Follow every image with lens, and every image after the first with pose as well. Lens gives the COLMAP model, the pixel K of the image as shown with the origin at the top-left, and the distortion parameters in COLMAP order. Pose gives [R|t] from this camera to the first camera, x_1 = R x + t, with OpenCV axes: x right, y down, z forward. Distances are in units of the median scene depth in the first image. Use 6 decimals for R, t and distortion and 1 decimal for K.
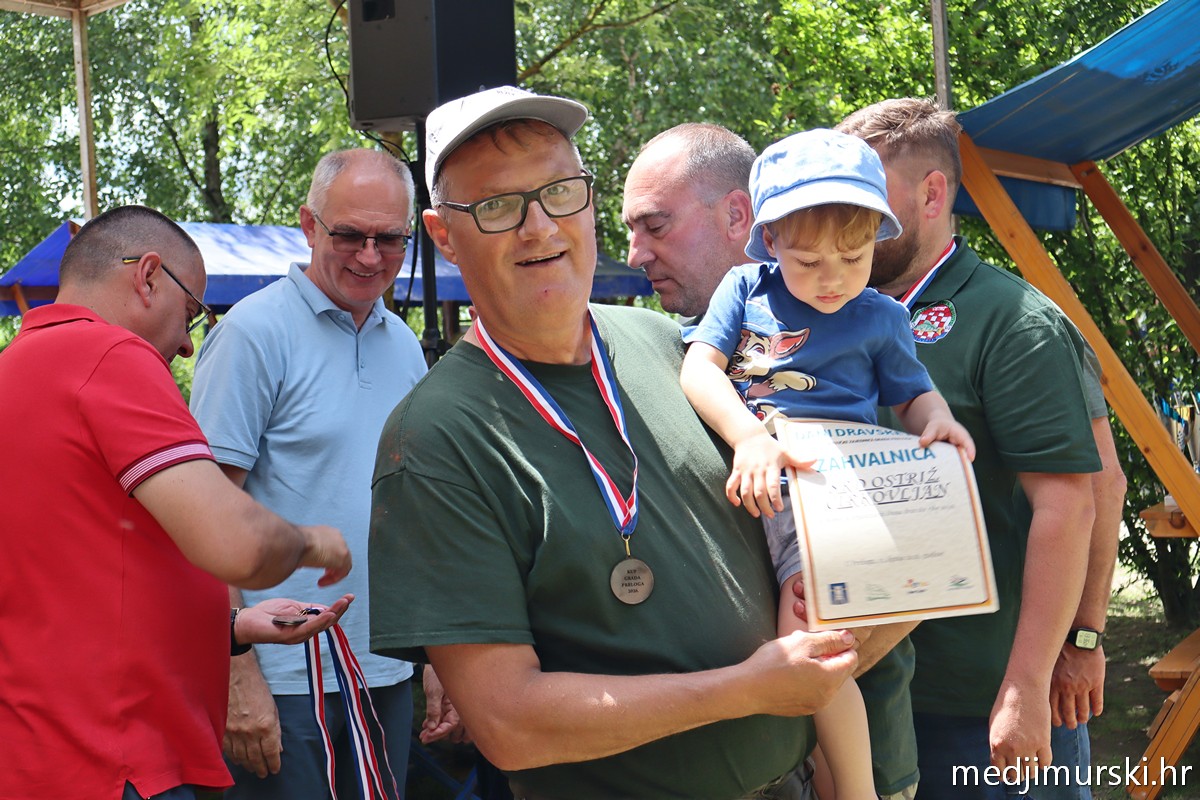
lens RADIAL K [[1985.8, 0, 602.3], [0, 1985.8, 402.9], [0, 0, 1]] dist [-0.015993, 0.000000]
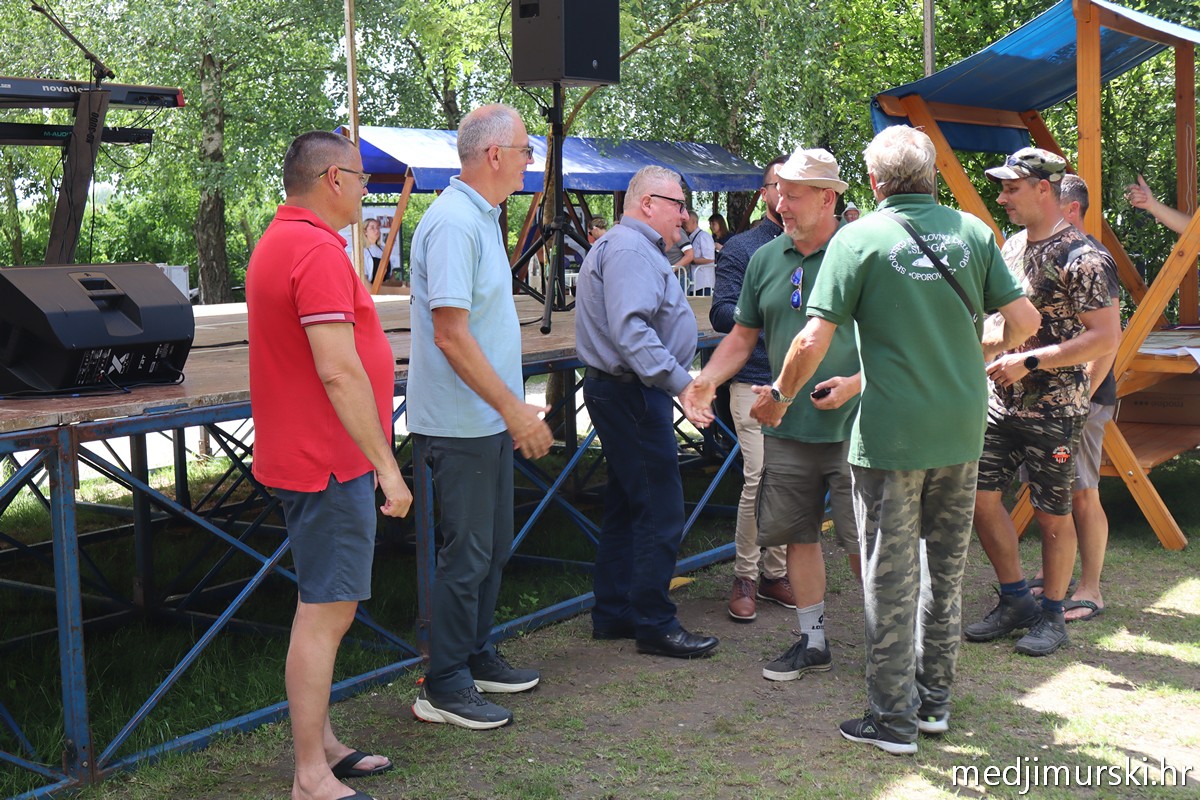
lens RADIAL K [[1641.2, 0, 574.5], [0, 1641.2, 417.5], [0, 0, 1]] dist [-0.001933, 0.000000]
pose [[0.991691, 0.042989, -0.121247, 0.032047], [-0.032027, 0.995341, 0.090945, 0.000769], [0.124592, -0.086306, 0.988447, -0.103840]]
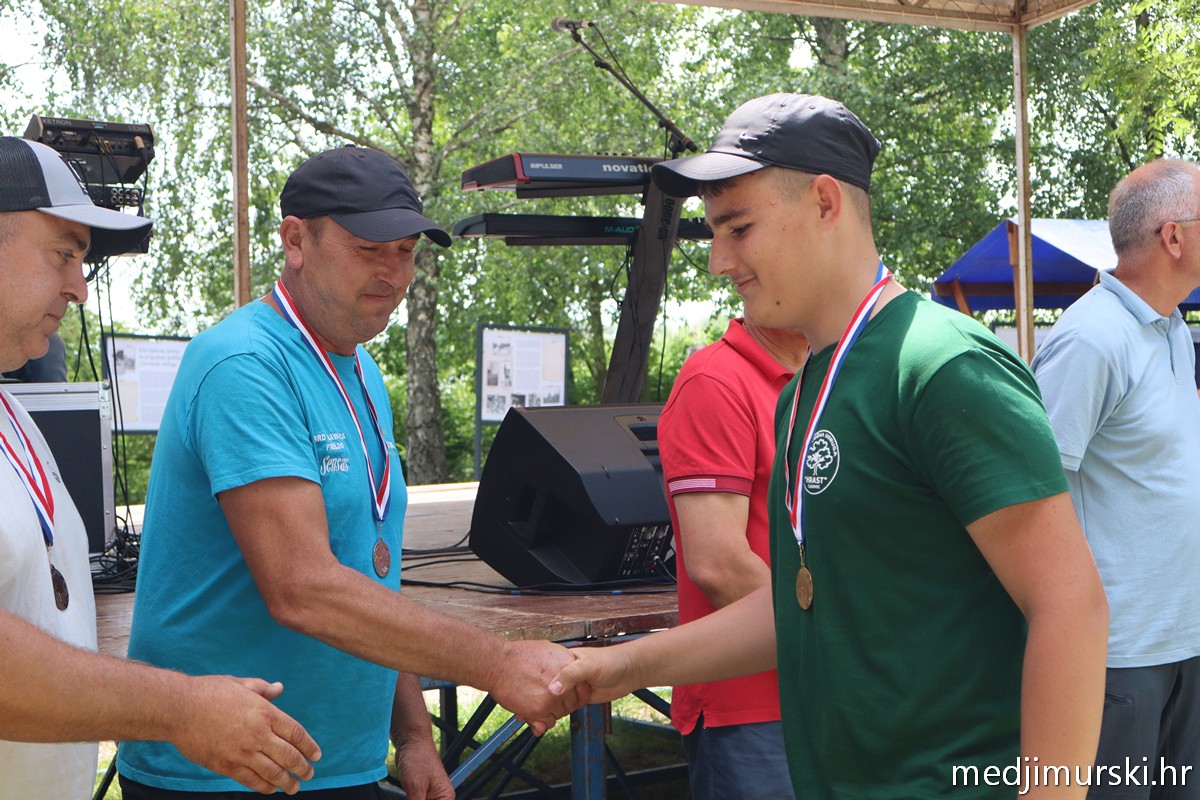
lens RADIAL K [[2098.0, 0, 613.2], [0, 2098.0, 409.0], [0, 0, 1]] dist [0.032925, 0.000000]
pose [[0.900295, 0.029075, -0.434308, 0.020204], [-0.027524, 0.999573, 0.009860, 0.001203], [0.434409, 0.003077, 0.900711, -0.061488]]
